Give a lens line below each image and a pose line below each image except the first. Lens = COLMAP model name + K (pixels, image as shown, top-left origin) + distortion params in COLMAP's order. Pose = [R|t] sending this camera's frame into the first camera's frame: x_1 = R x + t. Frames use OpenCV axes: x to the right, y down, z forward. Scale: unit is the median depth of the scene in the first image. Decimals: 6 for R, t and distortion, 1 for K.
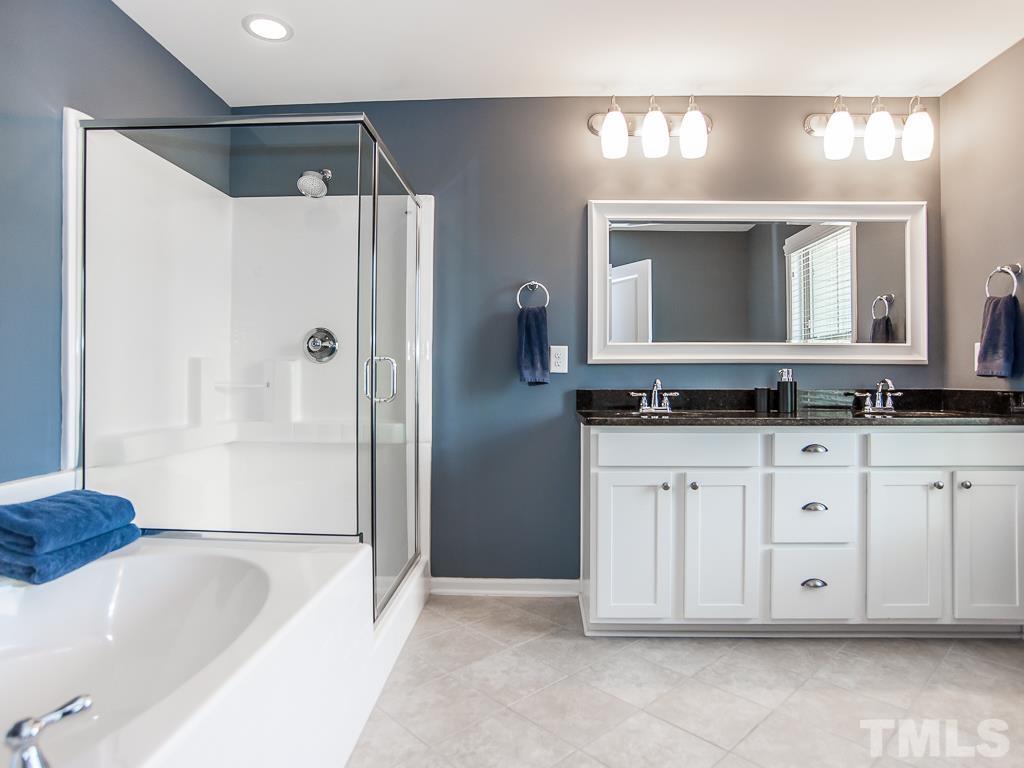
lens RADIAL K [[593.9, 0, 499.3], [0, 593.9, 374.7], [0, 0, 1]] dist [-0.085112, 0.055785]
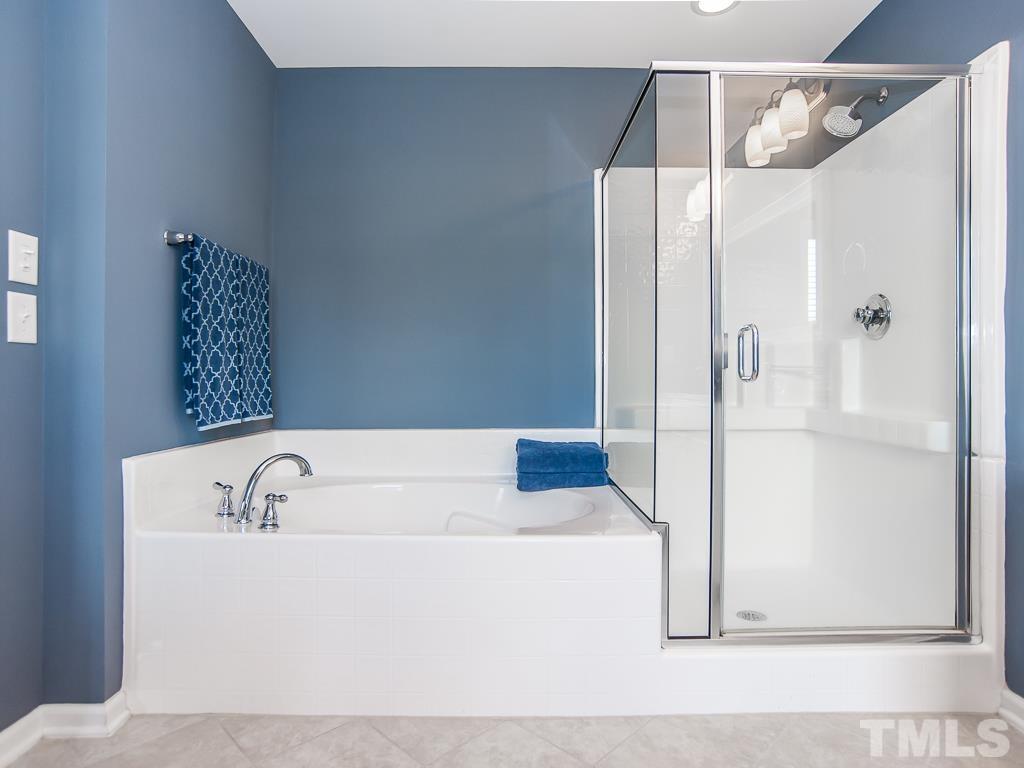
lens RADIAL K [[561.1, 0, 512.0], [0, 561.1, 384.0], [0, 0, 1]] dist [-0.076101, 0.041408]
pose [[0.068619, 0.003862, -0.997635, 0.472144], [0.004650, 0.999980, 0.004191, 0.041627], [0.997632, -0.004927, 0.068600, 0.563697]]
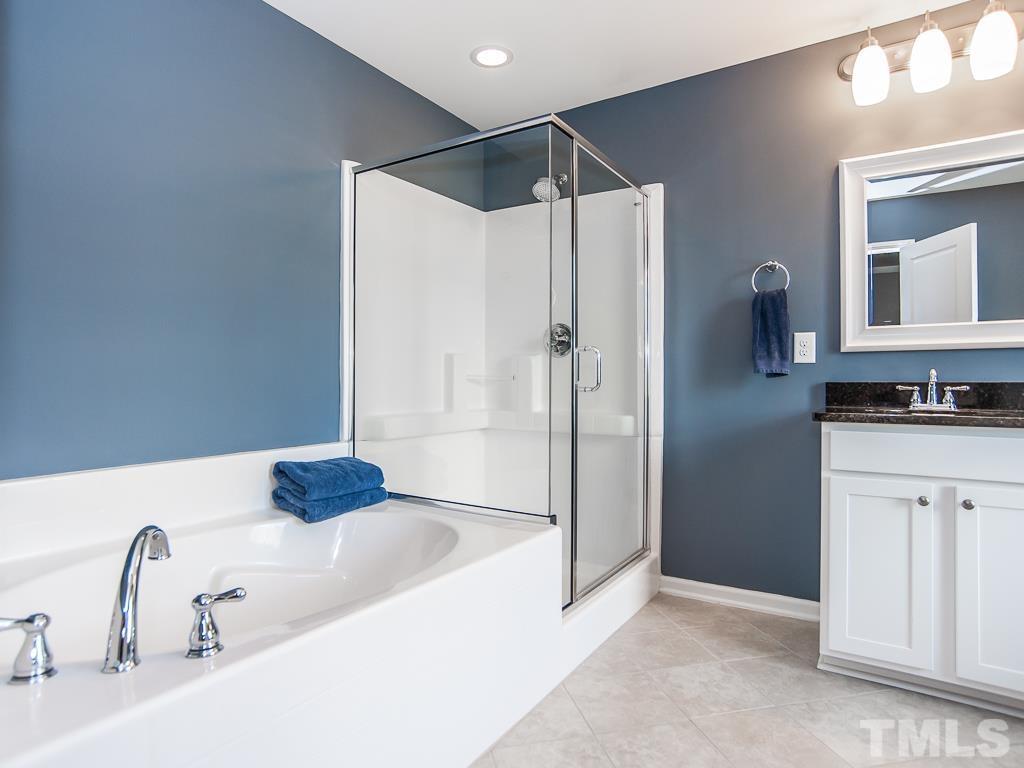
lens RADIAL K [[585.8, 0, 496.6], [0, 585.8, 374.3], [0, 0, 1]] dist [-0.082867, 0.050855]
pose [[0.864037, -0.003493, -0.503416, 0.156936], [0.001614, 0.999990, -0.004170, 0.018788], [0.503425, 0.002791, 0.864034, 0.043317]]
